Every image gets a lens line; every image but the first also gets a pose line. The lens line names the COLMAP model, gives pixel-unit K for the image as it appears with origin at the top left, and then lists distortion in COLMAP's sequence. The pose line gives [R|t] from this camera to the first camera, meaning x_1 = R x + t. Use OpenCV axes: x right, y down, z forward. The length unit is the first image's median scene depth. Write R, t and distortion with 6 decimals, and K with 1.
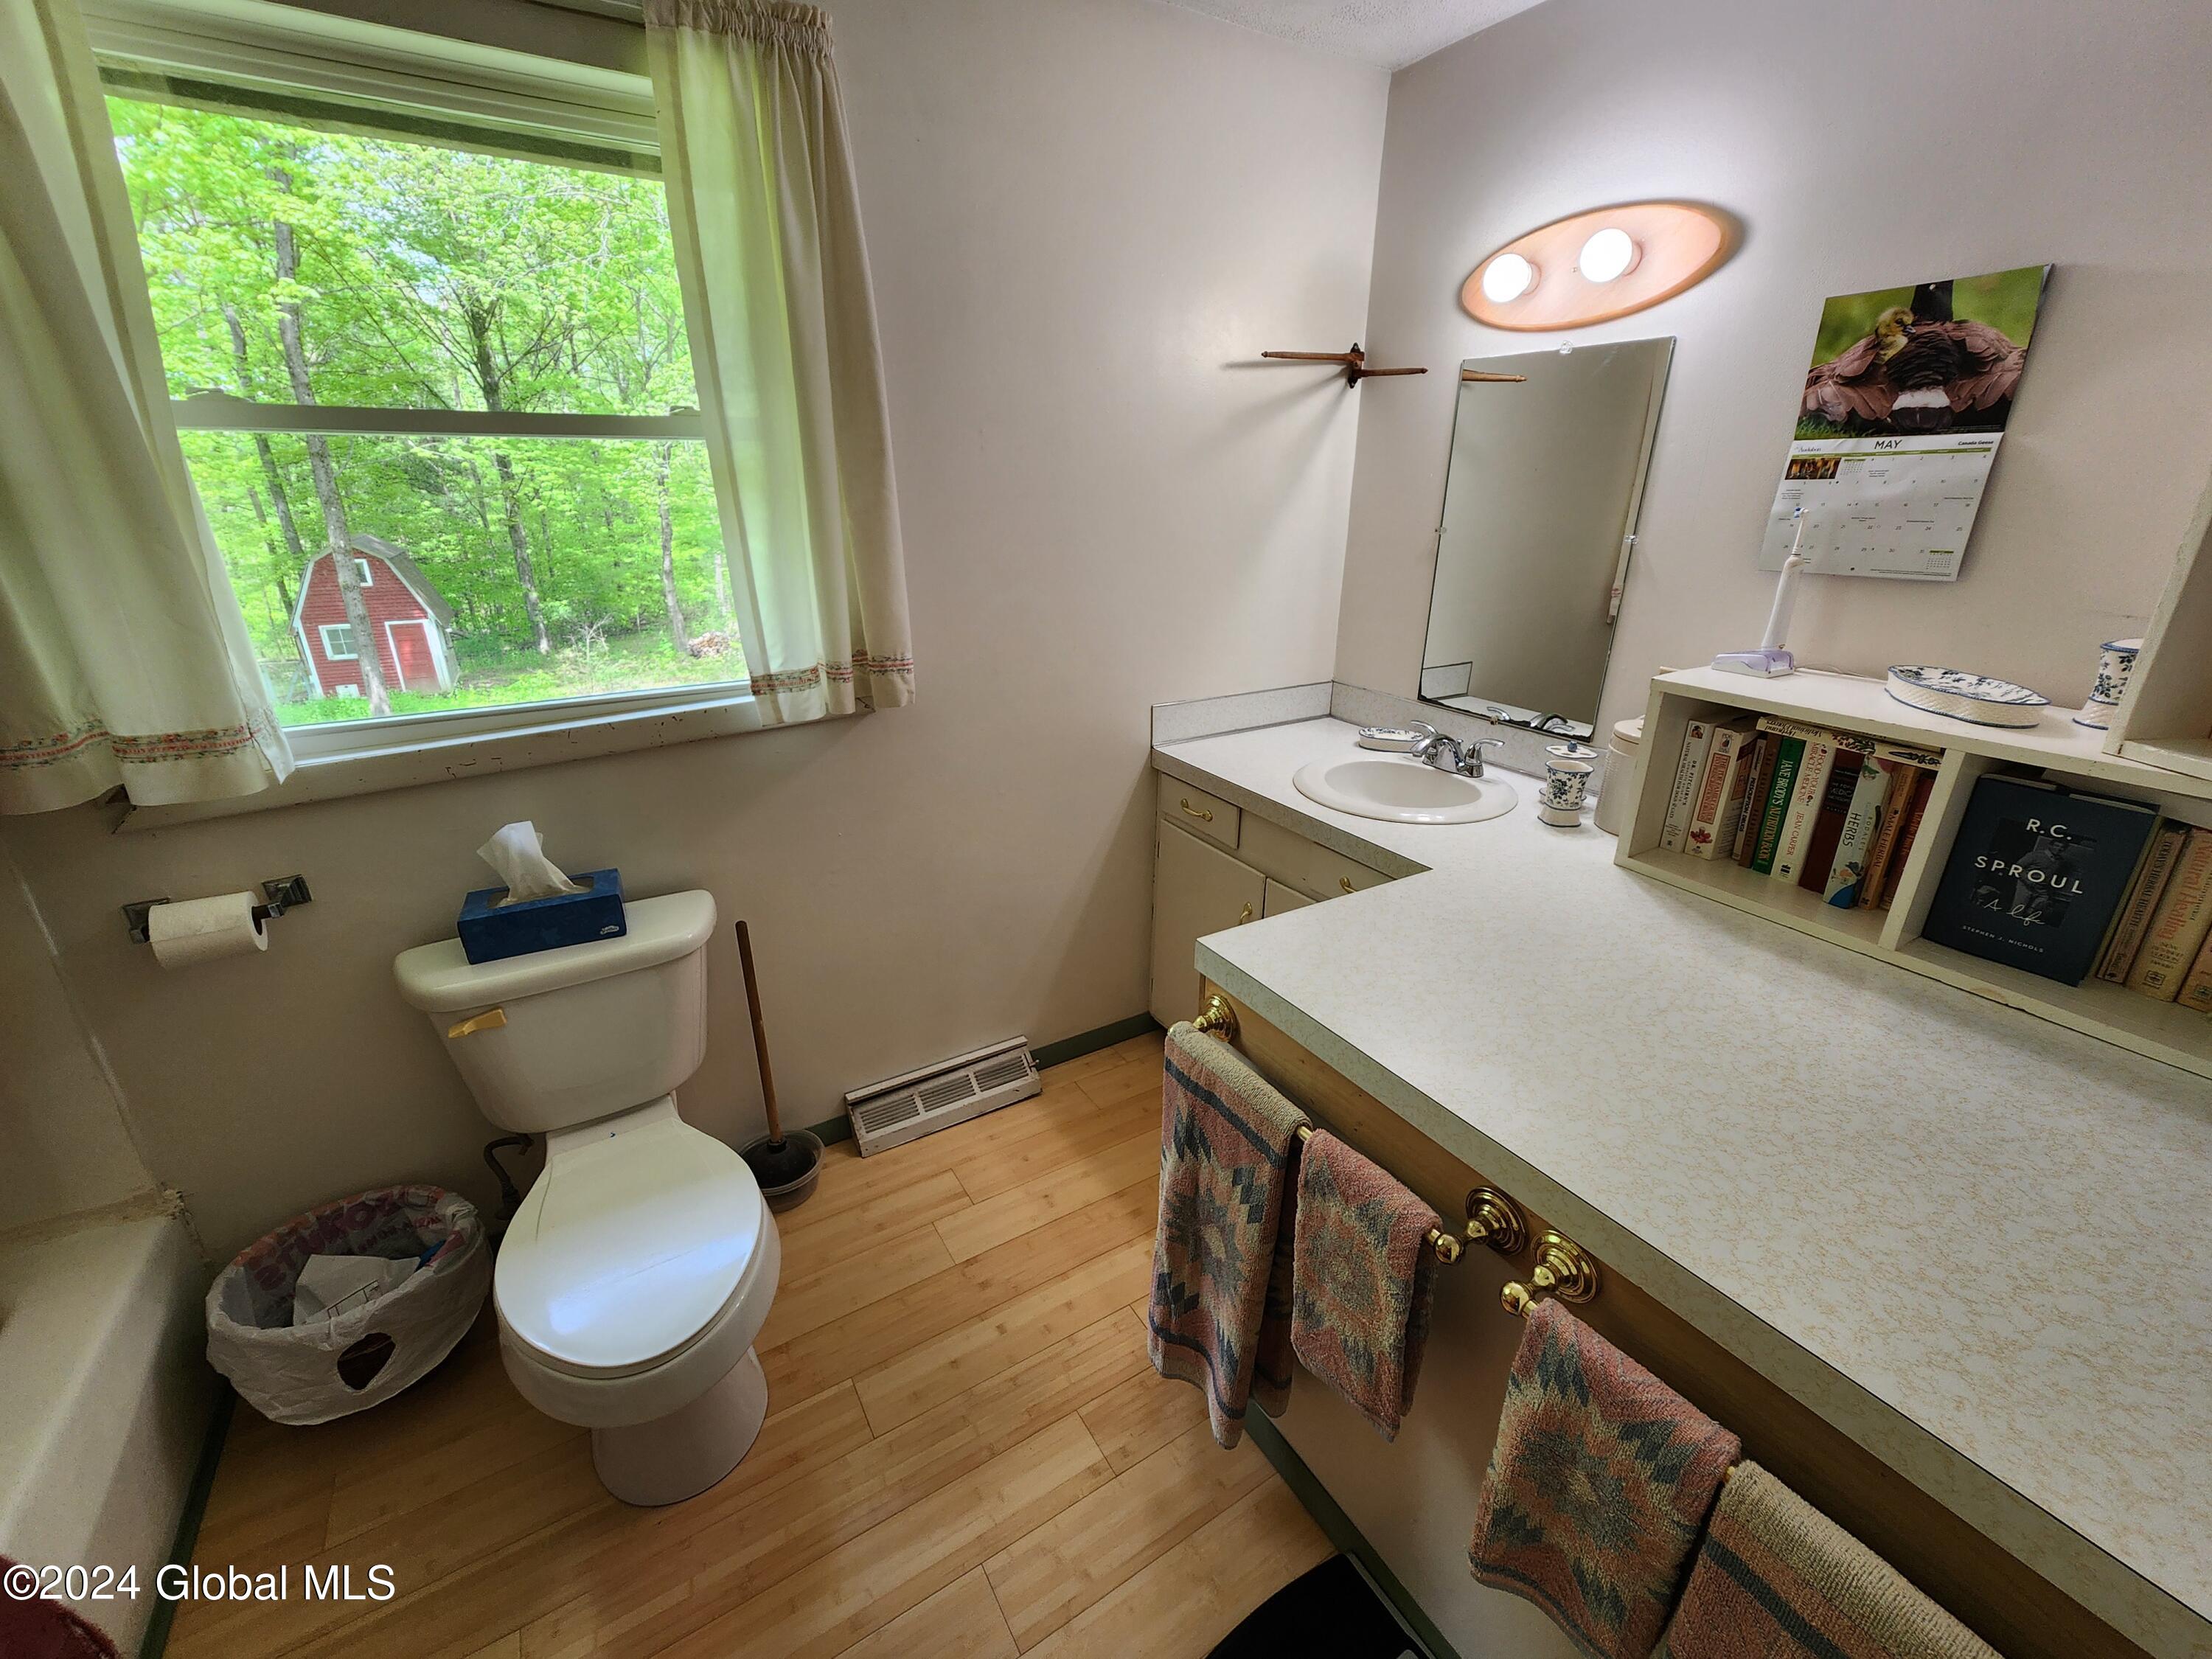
lens RADIAL K [[900.8, 0, 1109.0], [0, 900.8, 825.3], [0, 0, 1]] dist [-0.001907, 0.000659]
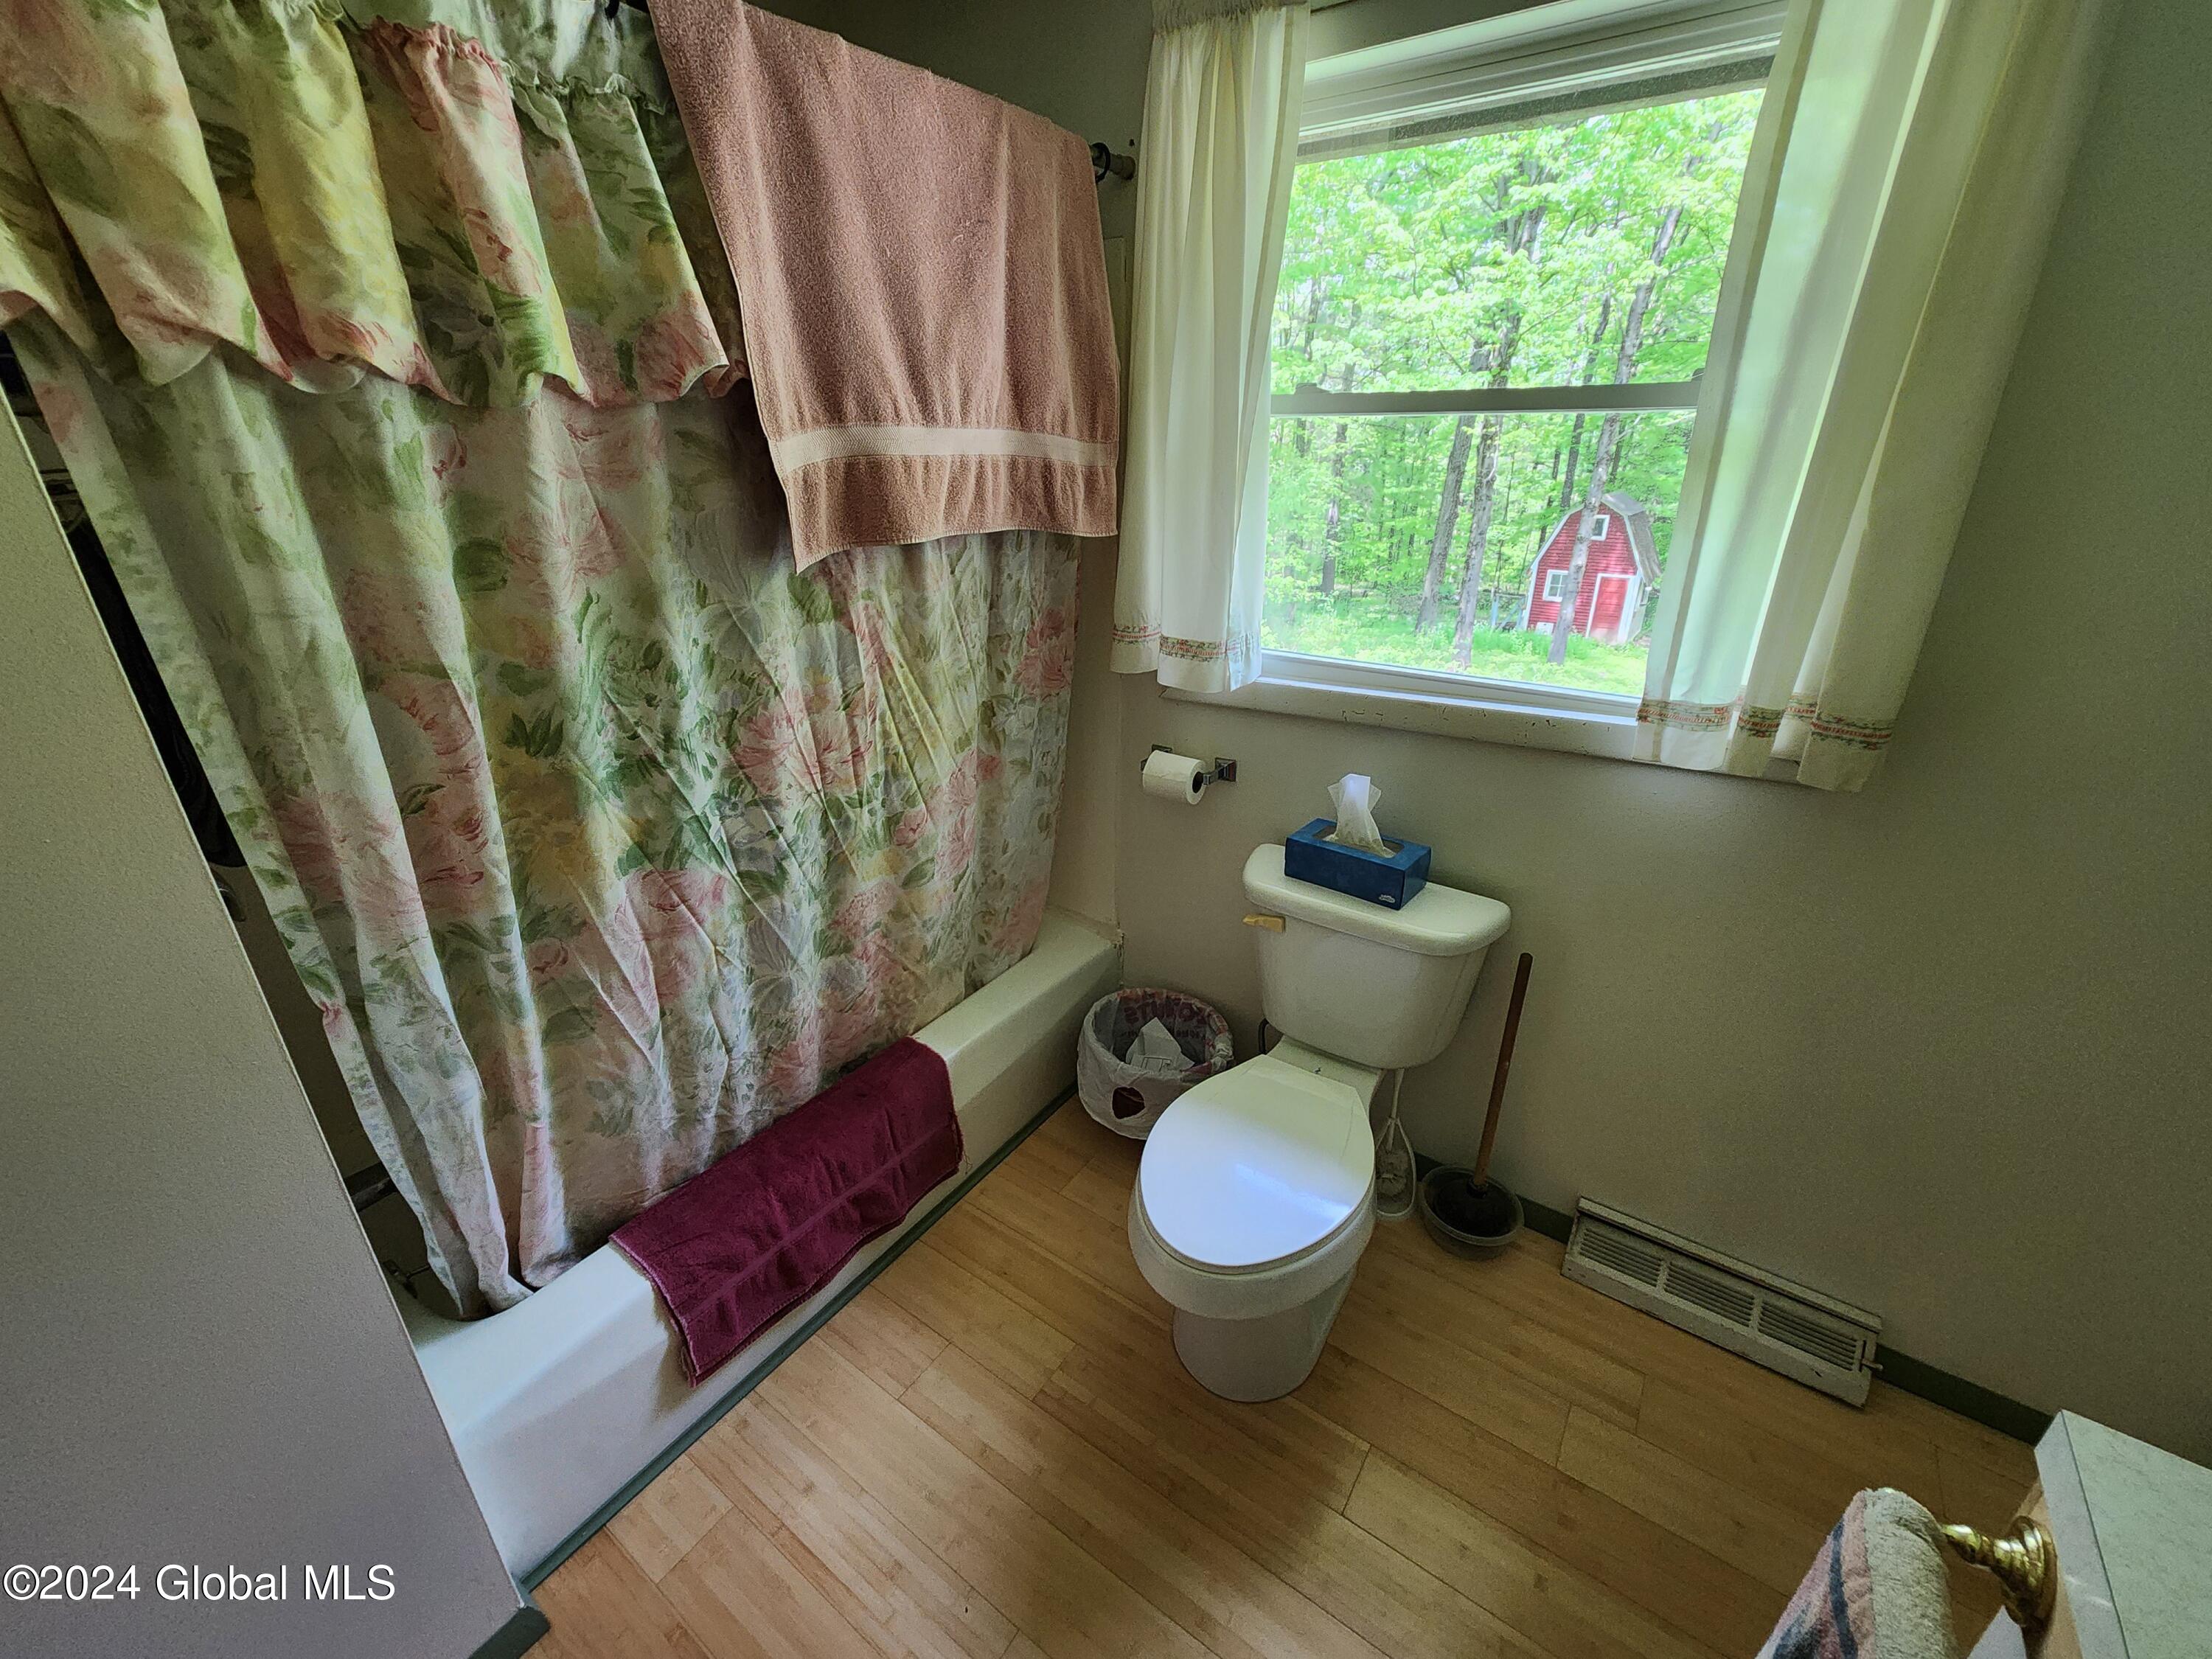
lens RADIAL K [[900.8, 0, 1099.7], [0, 900.8, 826.0], [0, 0, 1]] dist [-0.001907, 0.000659]
pose [[0.392354, 0.354604, -0.848713, 0.164214], [-0.322771, 0.917104, 0.233964, -0.095708], [0.861323, 0.182143, 0.474285, 0.208509]]
